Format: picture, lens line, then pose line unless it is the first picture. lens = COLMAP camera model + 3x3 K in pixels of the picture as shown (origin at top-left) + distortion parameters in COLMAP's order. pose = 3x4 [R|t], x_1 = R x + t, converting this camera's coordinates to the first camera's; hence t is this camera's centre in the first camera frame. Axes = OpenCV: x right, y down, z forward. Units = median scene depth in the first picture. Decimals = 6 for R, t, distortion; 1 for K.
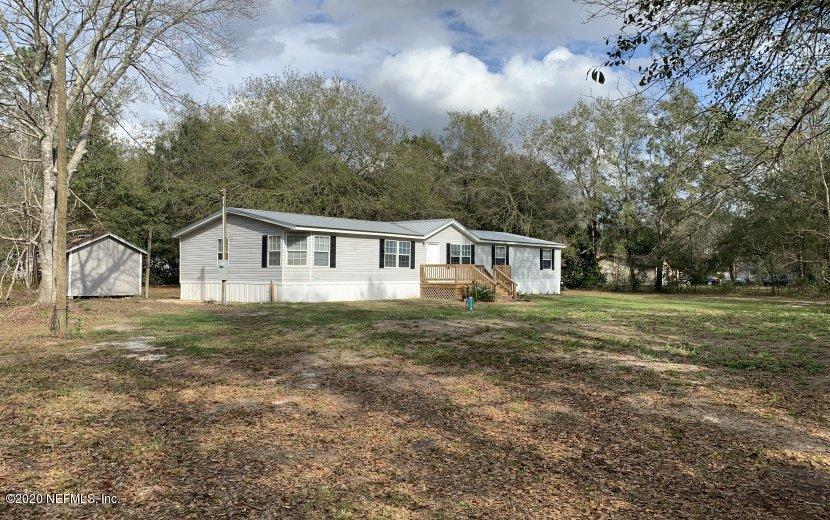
lens RADIAL K [[639.6, 0, 415.0], [0, 639.6, 260.0], [0, 0, 1]] dist [0.057428, -0.001902]
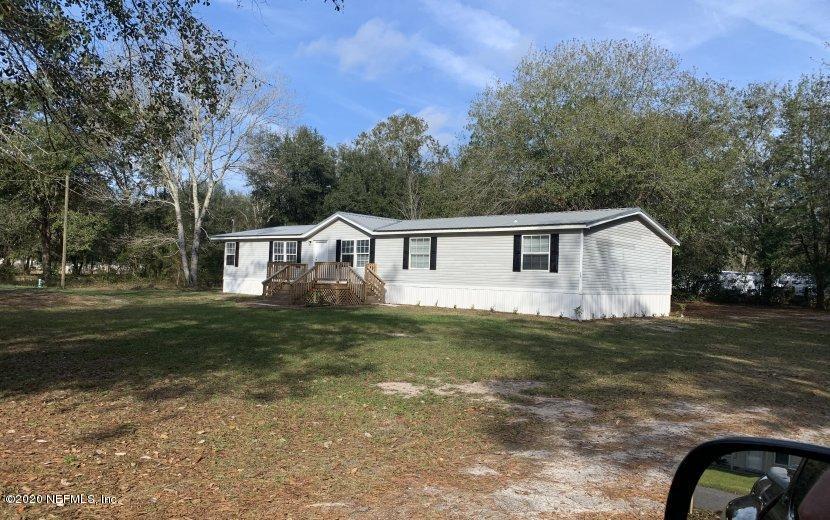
lens RADIAL K [[639.6, 0, 415.0], [0, 639.6, 260.0], [0, 0, 1]] dist [0.057428, -0.001902]
pose [[-0.009210, -0.026026, -0.999619, 0.917764], [-0.003139, 0.999657, -0.025998, 0.024129], [0.999953, 0.002898, -0.009288, 1.086953]]
